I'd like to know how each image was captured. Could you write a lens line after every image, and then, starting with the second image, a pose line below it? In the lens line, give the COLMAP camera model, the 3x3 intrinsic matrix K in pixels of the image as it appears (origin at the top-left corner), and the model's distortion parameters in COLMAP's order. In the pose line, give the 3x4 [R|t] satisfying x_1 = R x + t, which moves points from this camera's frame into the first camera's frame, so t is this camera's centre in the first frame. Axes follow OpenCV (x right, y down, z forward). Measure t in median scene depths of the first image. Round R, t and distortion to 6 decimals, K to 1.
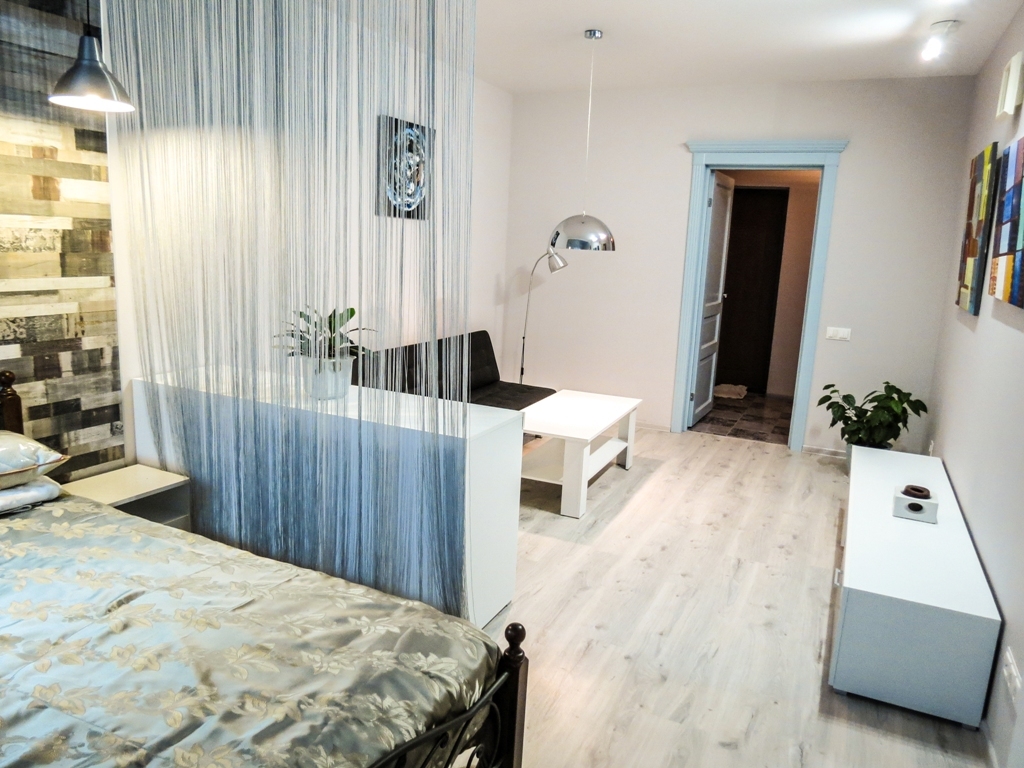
lens RADIAL K [[734.9, 0, 512.0], [0, 734.9, 384.0], [0, 0, 1]] dist [-0.030355, 0.000326]
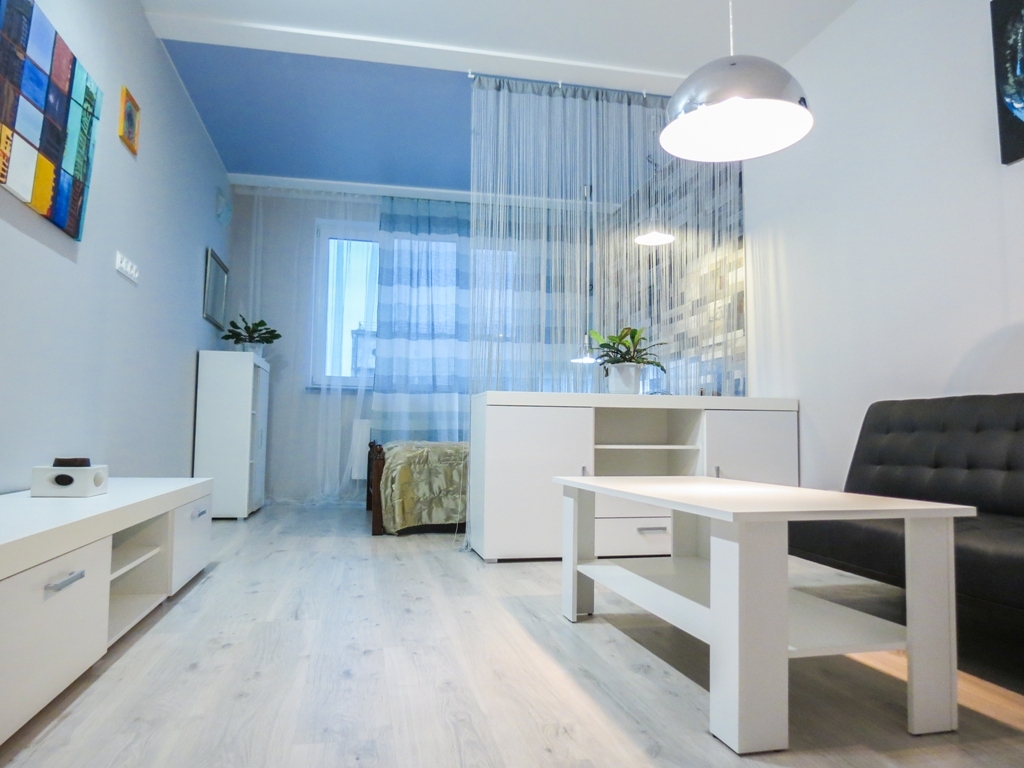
lens RADIAL K [[727.0, 0, 512.0], [0, 727.0, 384.0], [0, 0, 1]] dist [-0.028710, 0.010267]
pose [[-0.792099, -0.098626, -0.602372, 0.663673], [-0.164615, 0.984811, 0.055220, -0.042913], [0.587776, 0.142899, -0.796304, 1.863232]]
